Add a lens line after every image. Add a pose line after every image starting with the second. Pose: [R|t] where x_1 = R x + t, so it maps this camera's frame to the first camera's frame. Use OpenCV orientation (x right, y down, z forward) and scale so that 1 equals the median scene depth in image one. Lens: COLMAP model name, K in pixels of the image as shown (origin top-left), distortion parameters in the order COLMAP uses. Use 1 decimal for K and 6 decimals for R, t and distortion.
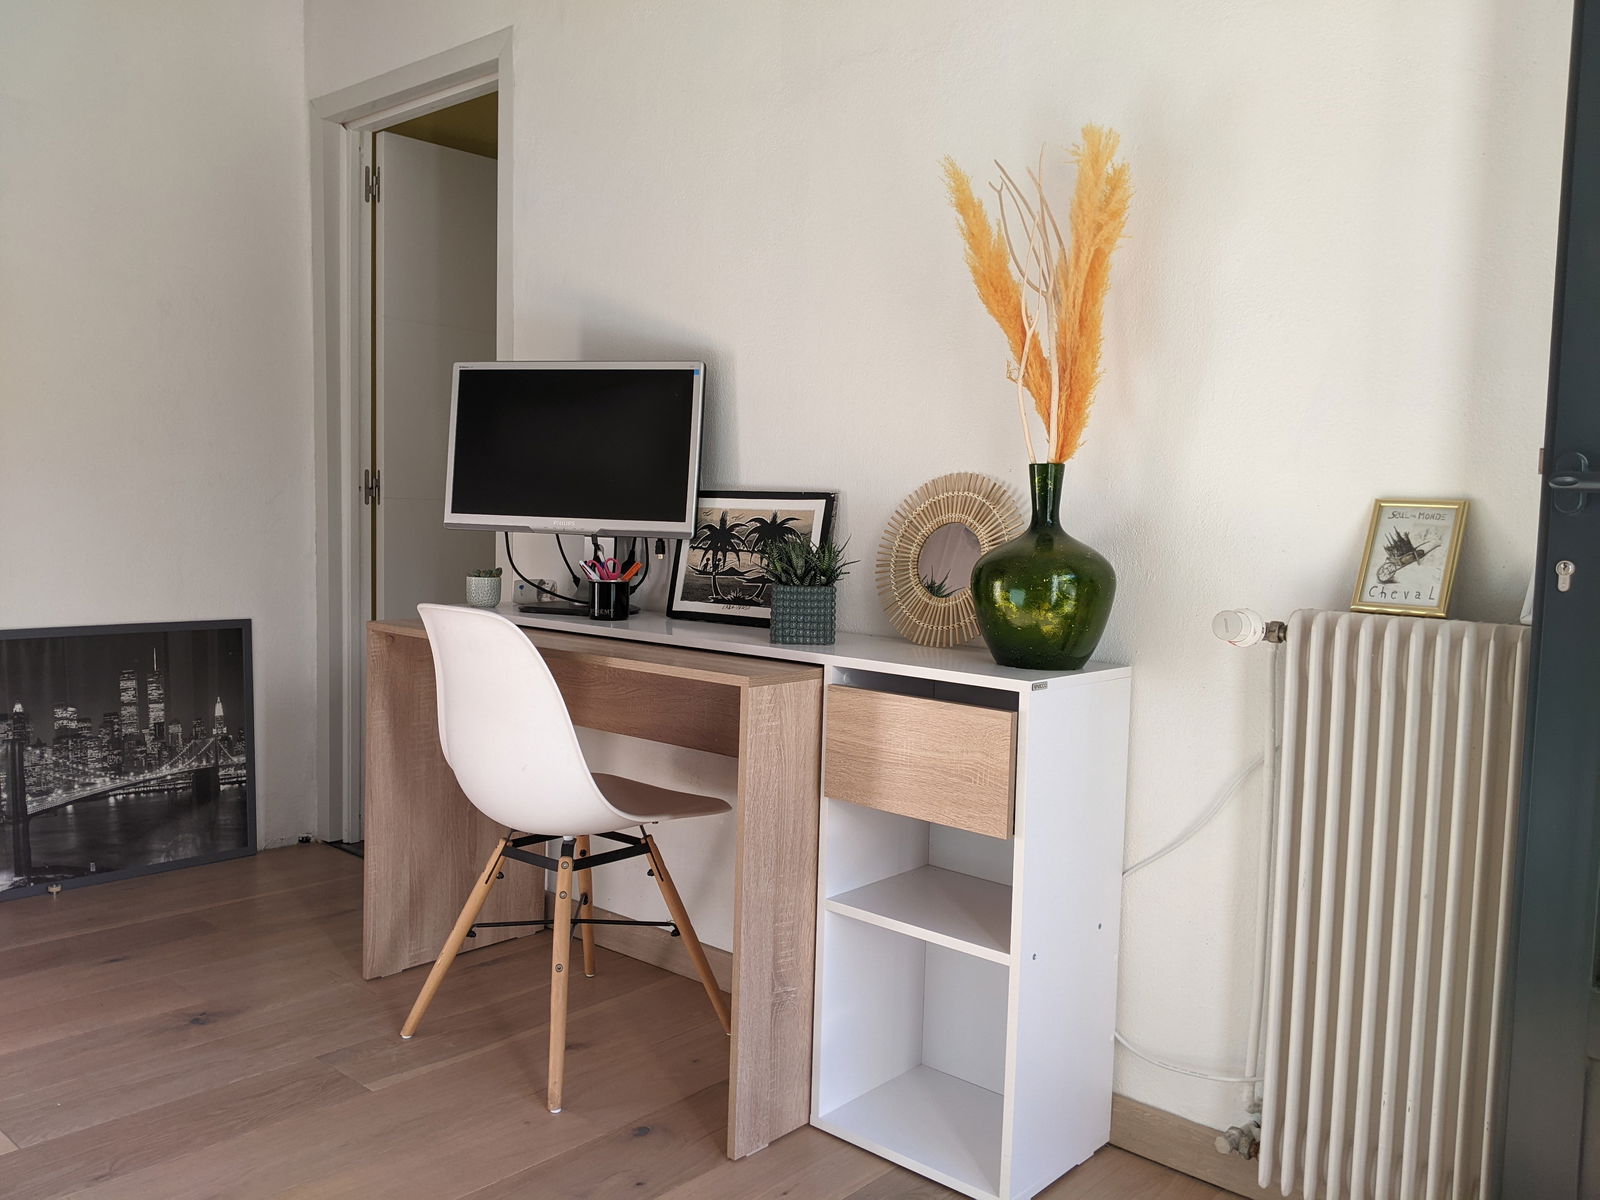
lens RADIAL K [[1235.4, 0, 800.0], [0, 1235.4, 600.0], [0, 0, 1]] dist [0.137805, -0.220325]
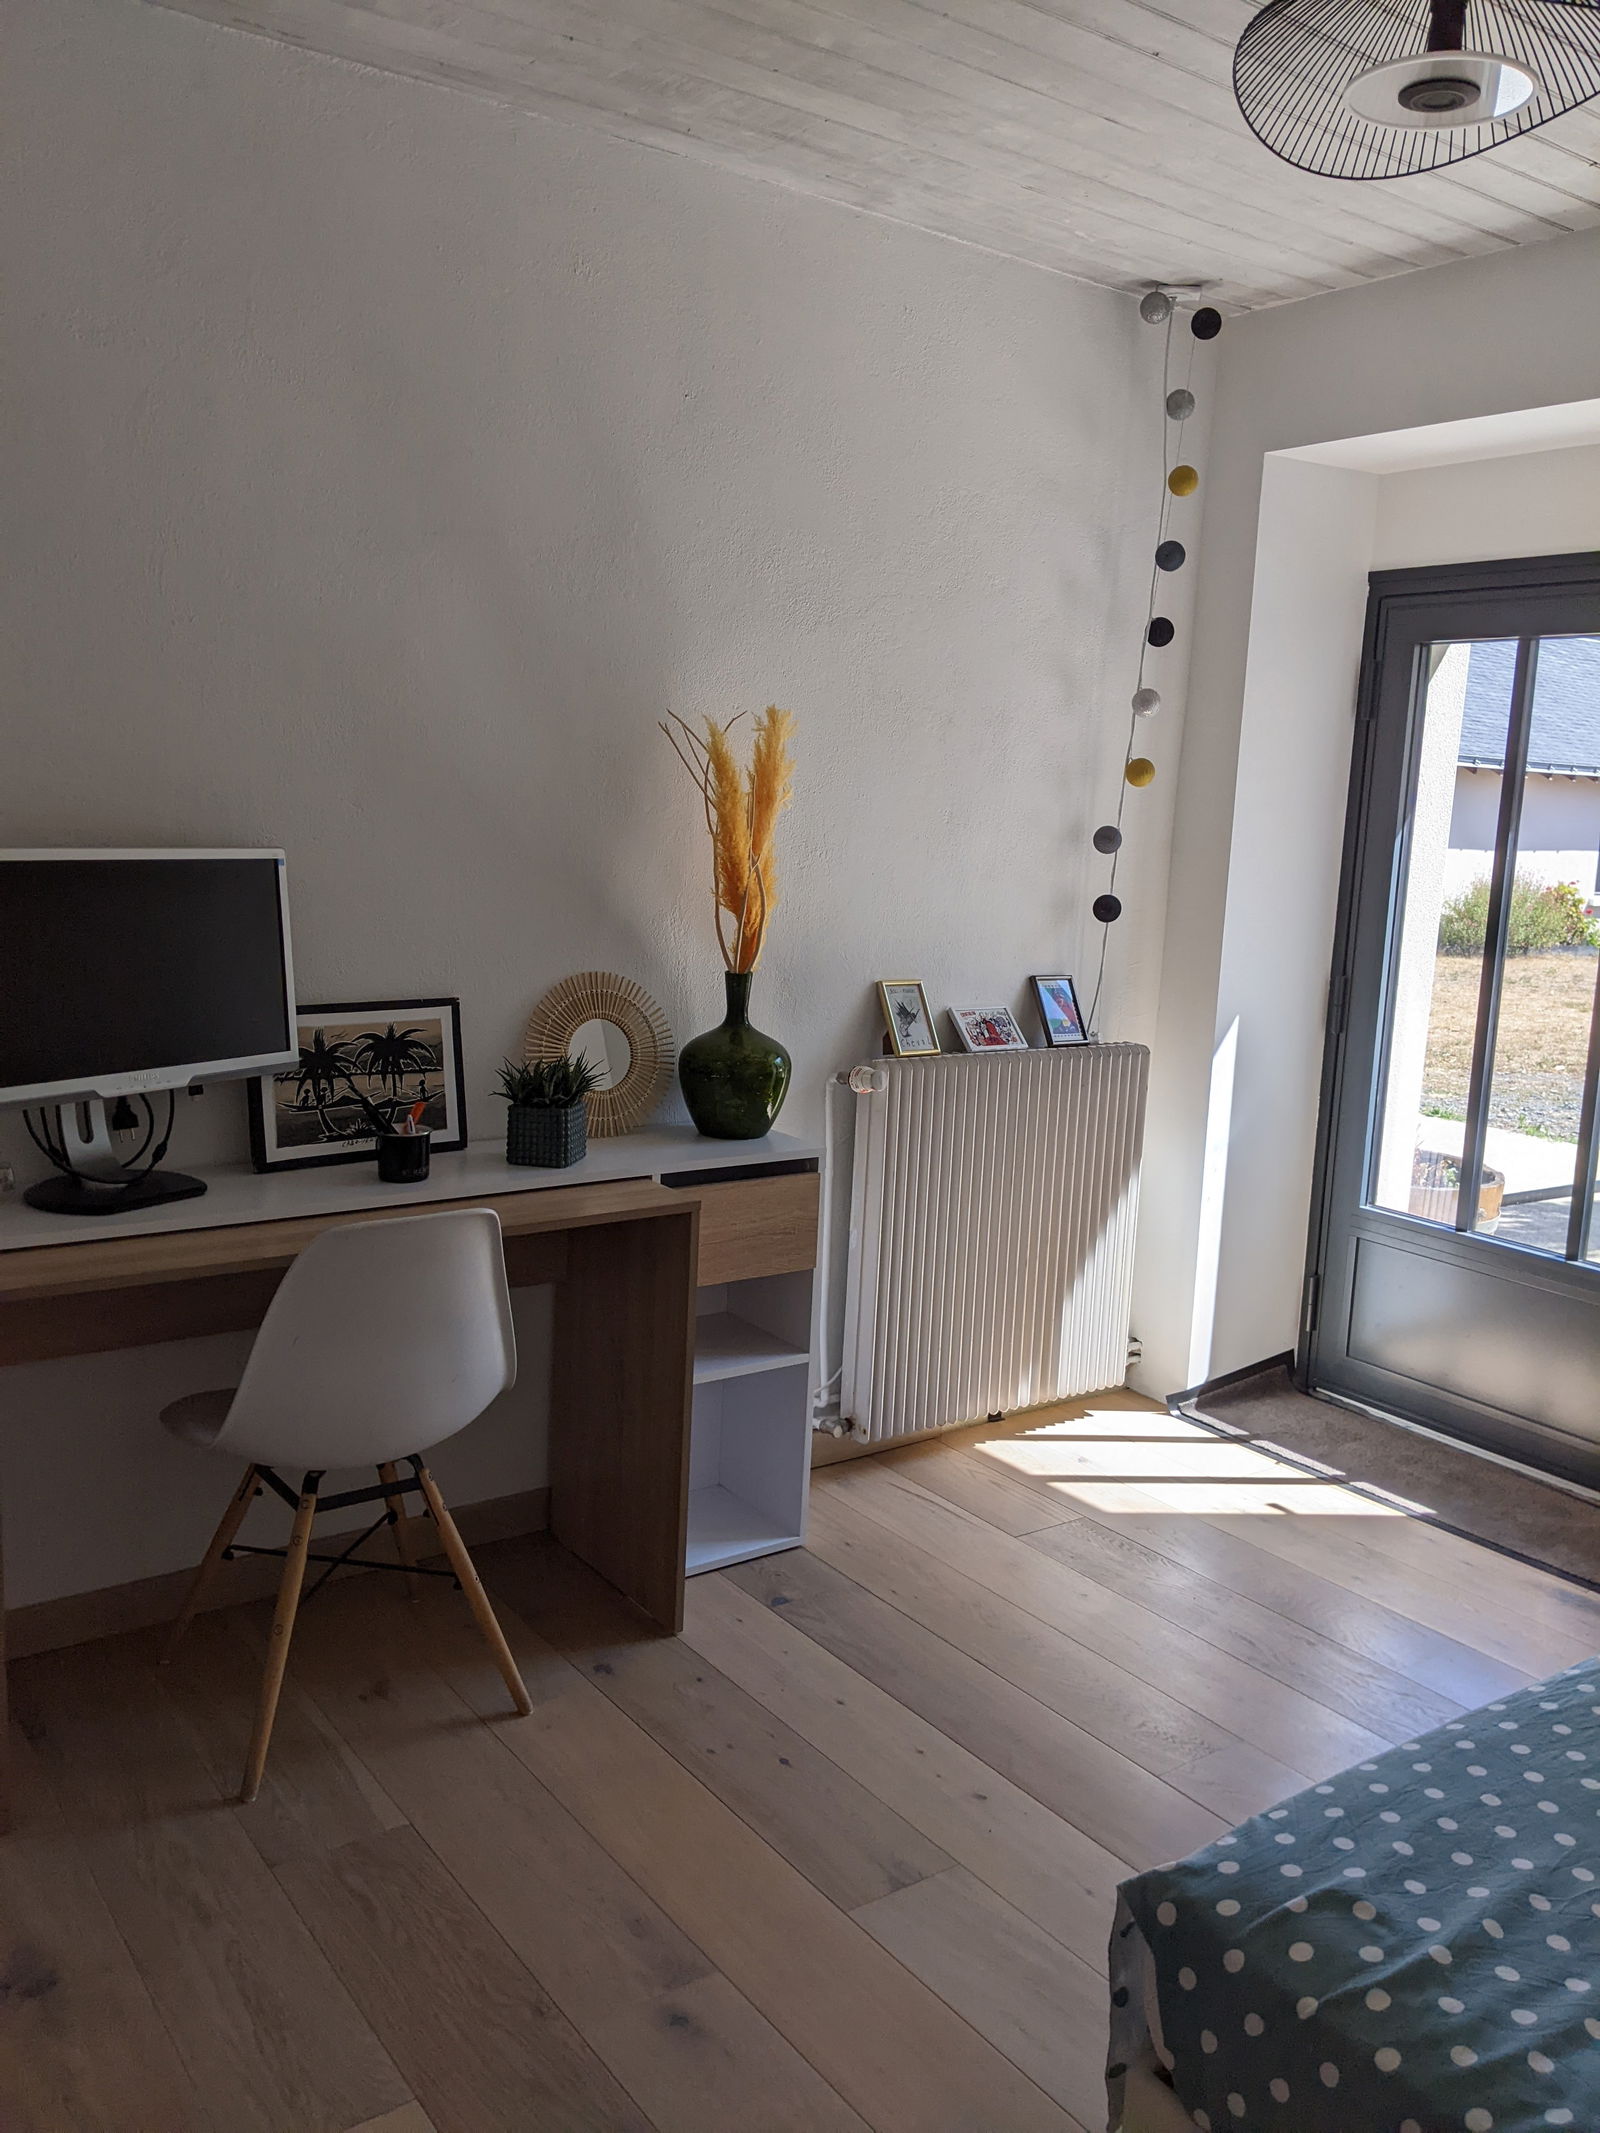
lens RADIAL K [[1647.0, 0, 800.0], [0, 1647.0, 1066.5], [0, 0, 1]] dist [0.137805, -0.220325]
pose [[0.262114, -0.179408, 0.948214, -1.030487], [0.038625, 0.983730, 0.175451, -0.229808], [-0.964264, -0.009364, 0.264779, 0.400794]]
